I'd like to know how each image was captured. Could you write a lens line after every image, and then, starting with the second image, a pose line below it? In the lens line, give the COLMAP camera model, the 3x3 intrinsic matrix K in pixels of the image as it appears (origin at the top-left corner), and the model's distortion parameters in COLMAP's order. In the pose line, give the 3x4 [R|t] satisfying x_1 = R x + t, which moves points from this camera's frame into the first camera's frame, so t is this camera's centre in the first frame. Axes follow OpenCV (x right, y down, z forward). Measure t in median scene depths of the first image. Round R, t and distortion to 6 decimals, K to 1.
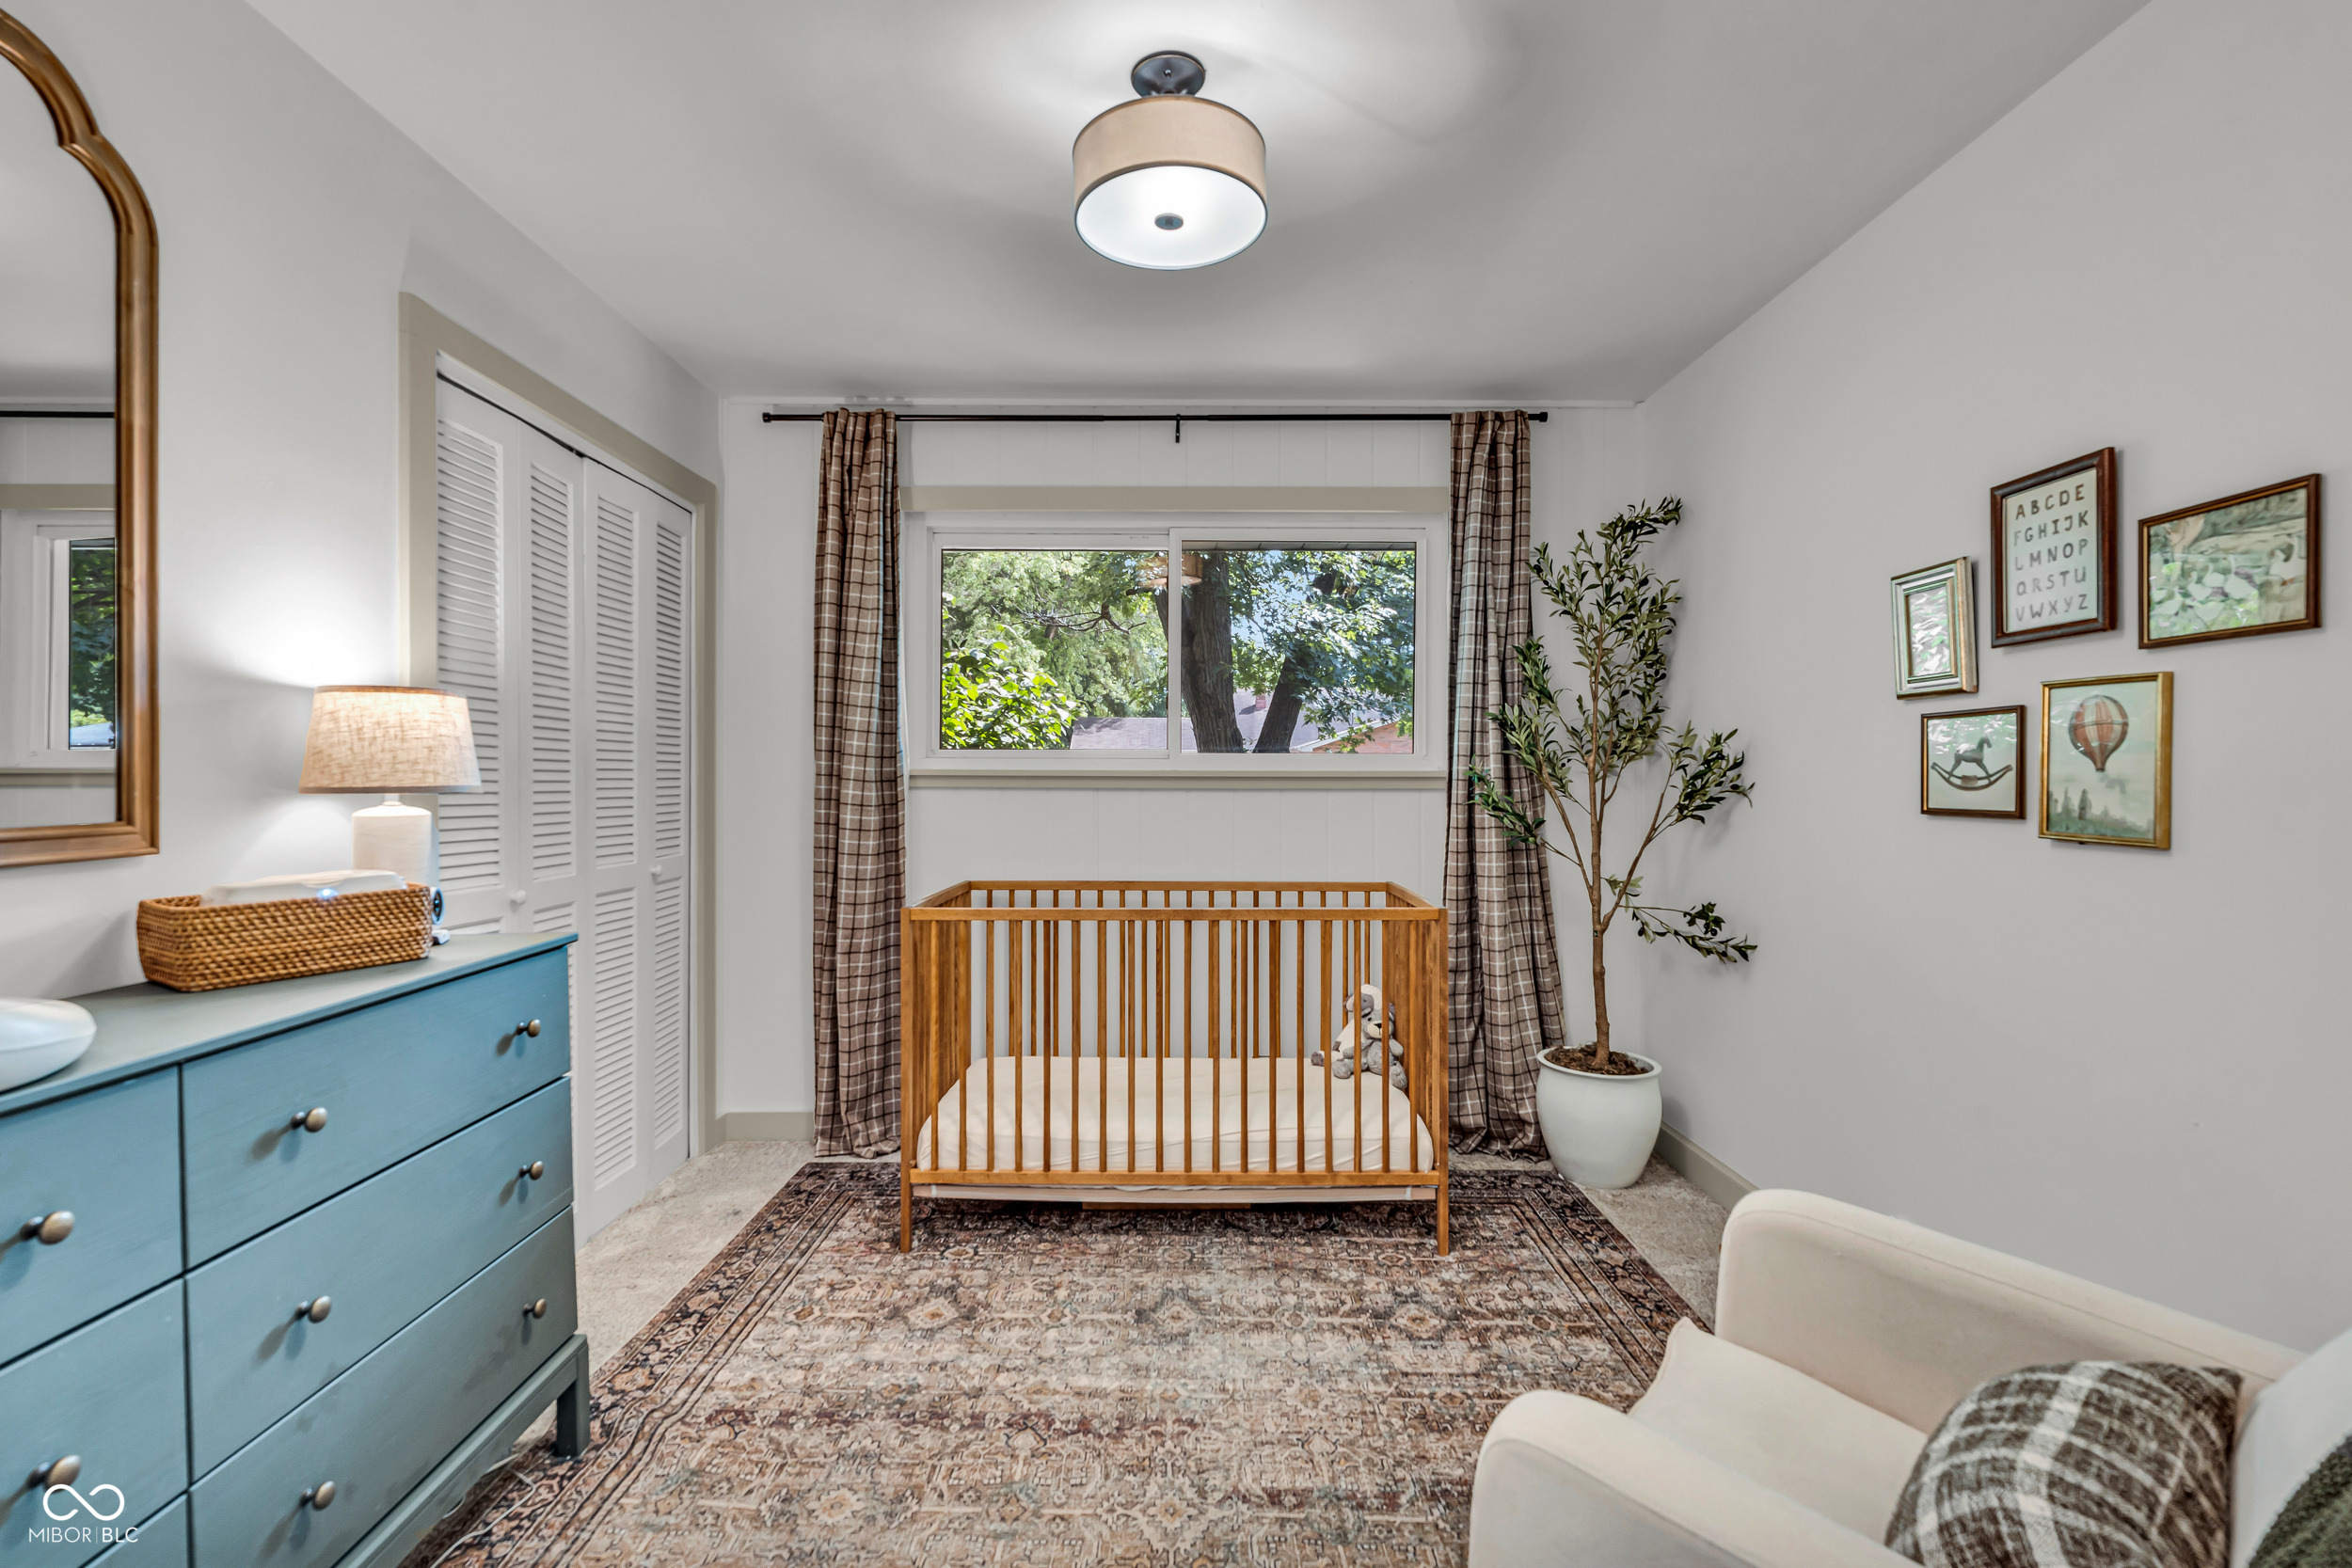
lens RADIAL K [[1093.2, 0, 1189.5], [0, 1093.2, 782.7], [0, 0, 1]] dist [-0.001221, 0.000597]
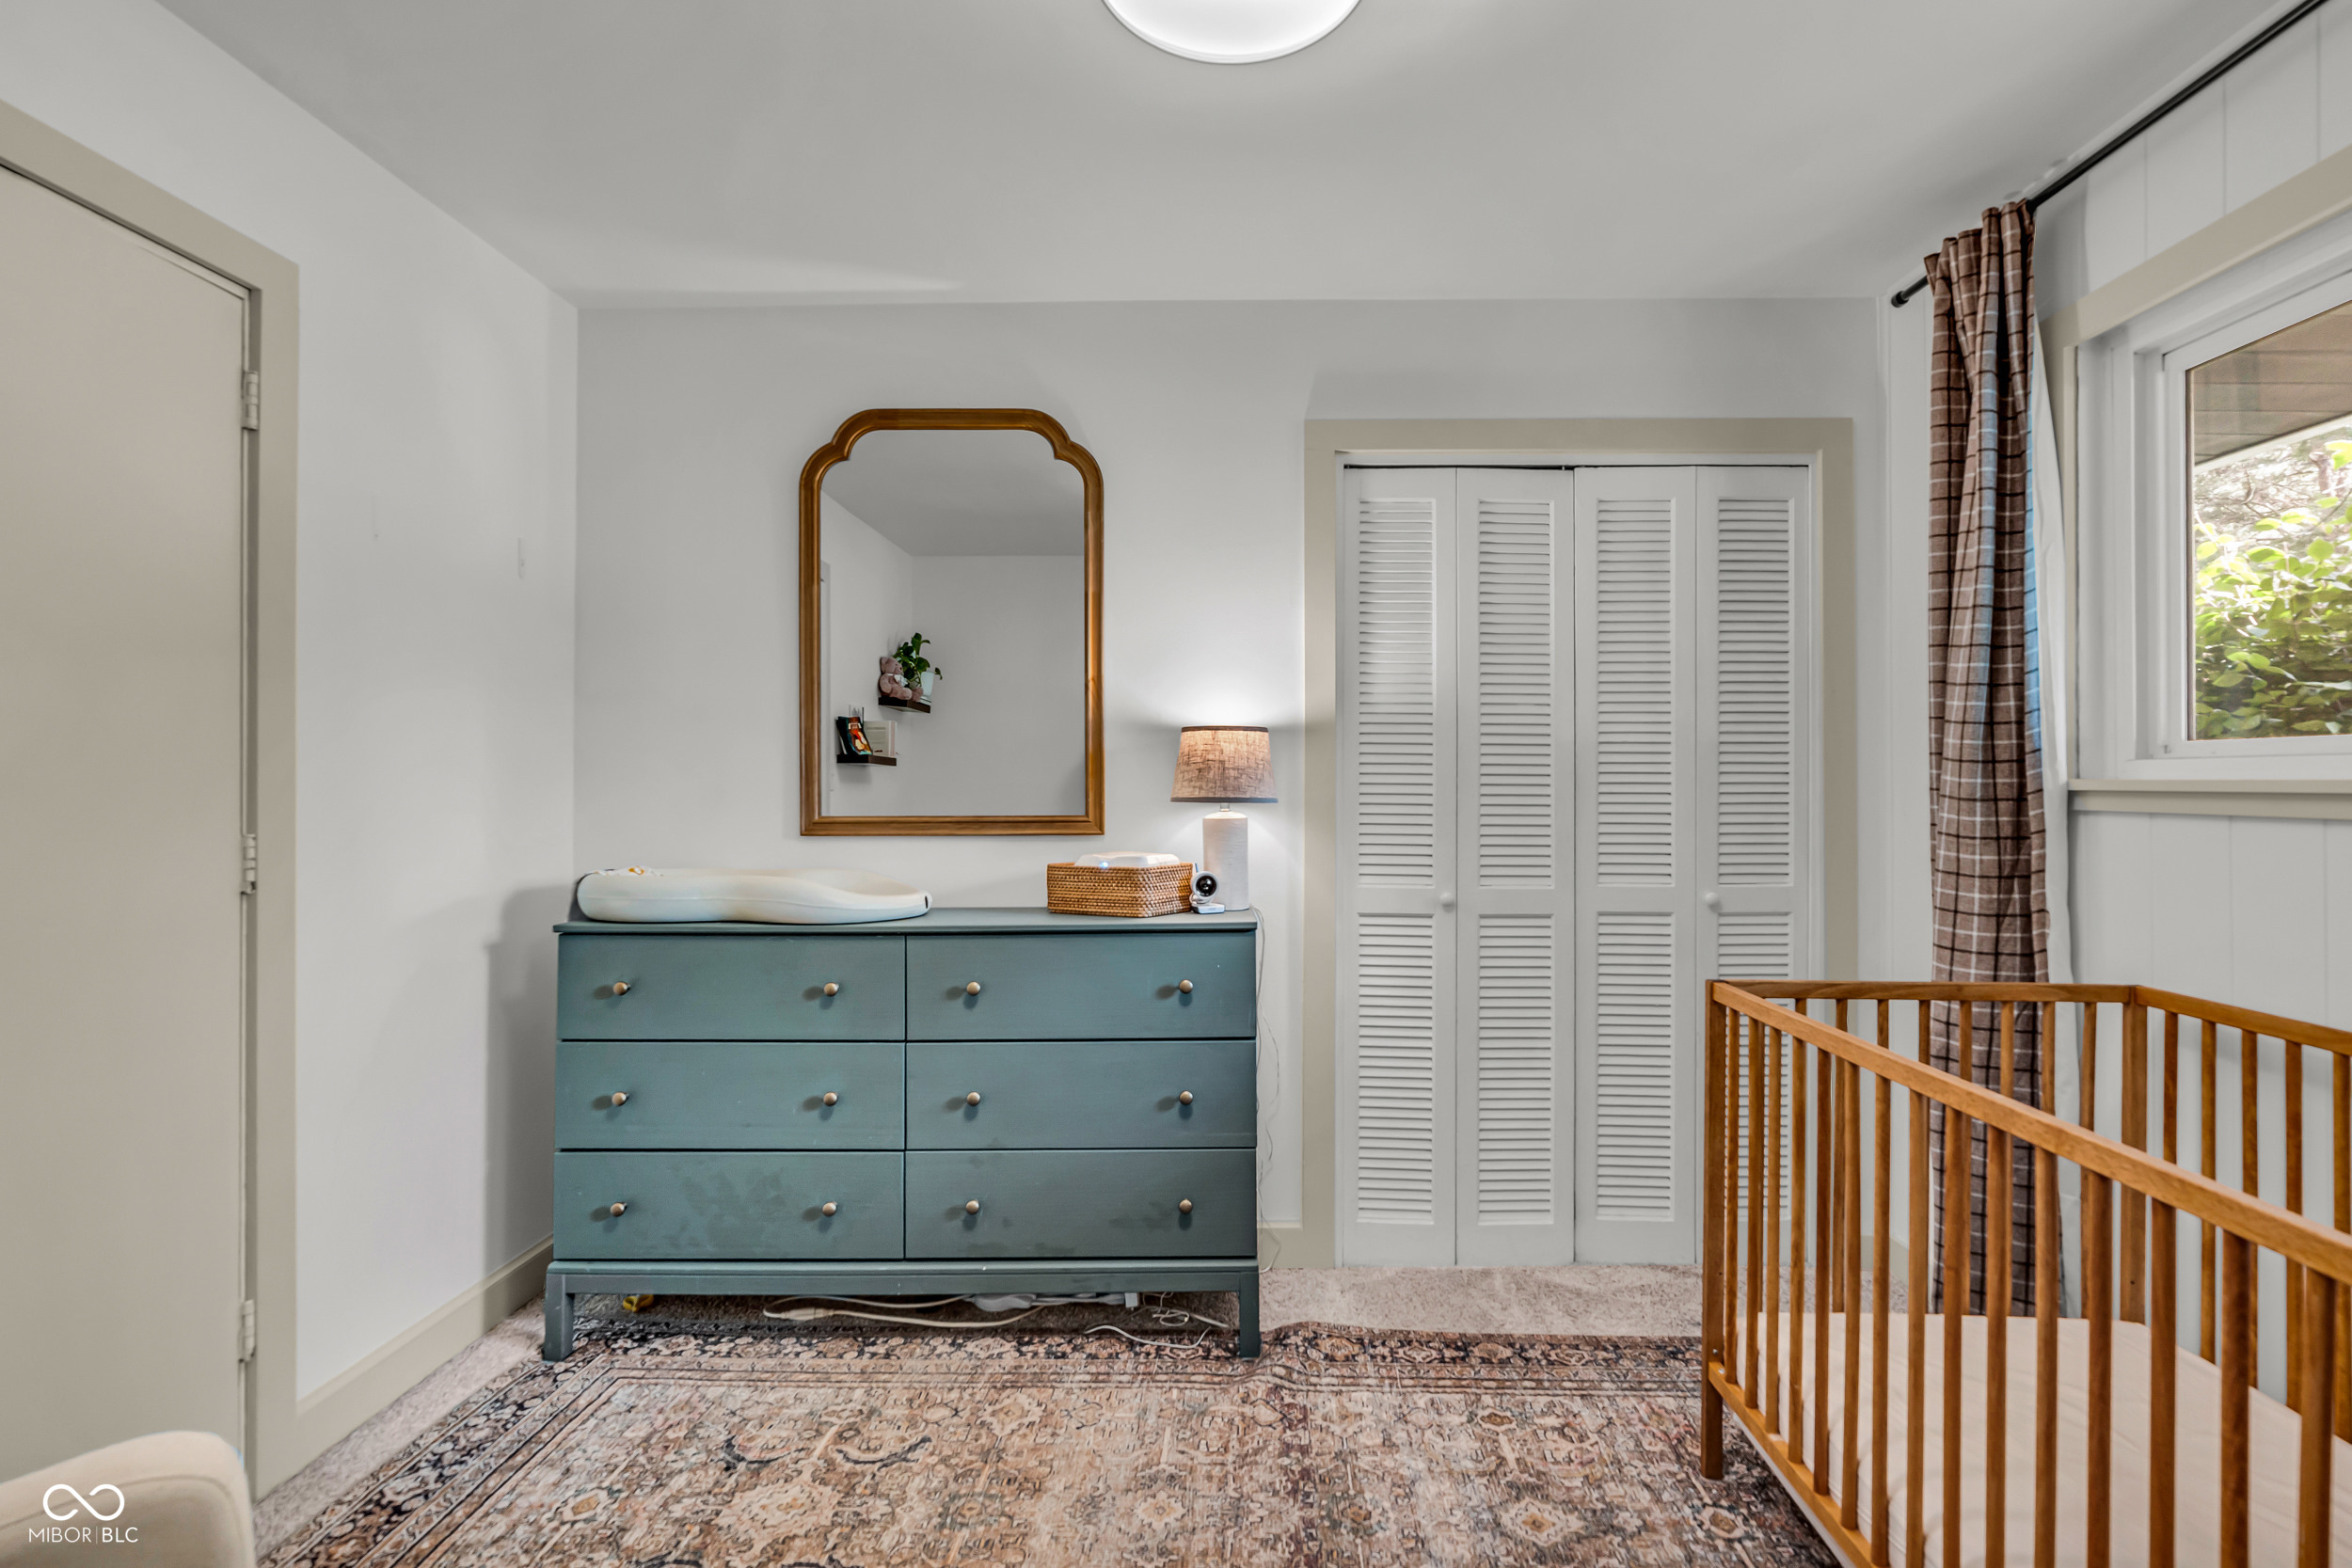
lens RADIAL K [[1093.2, 0, 1189.5], [0, 1093.2, 782.7], [0, 0, 1]] dist [-0.001221, 0.000597]
pose [[-0.047384, -0.000491, -0.998877, 0.543971], [-0.006923, 0.999976, -0.000163, -0.012357], [0.998853, 0.006908, -0.047386, 0.842354]]
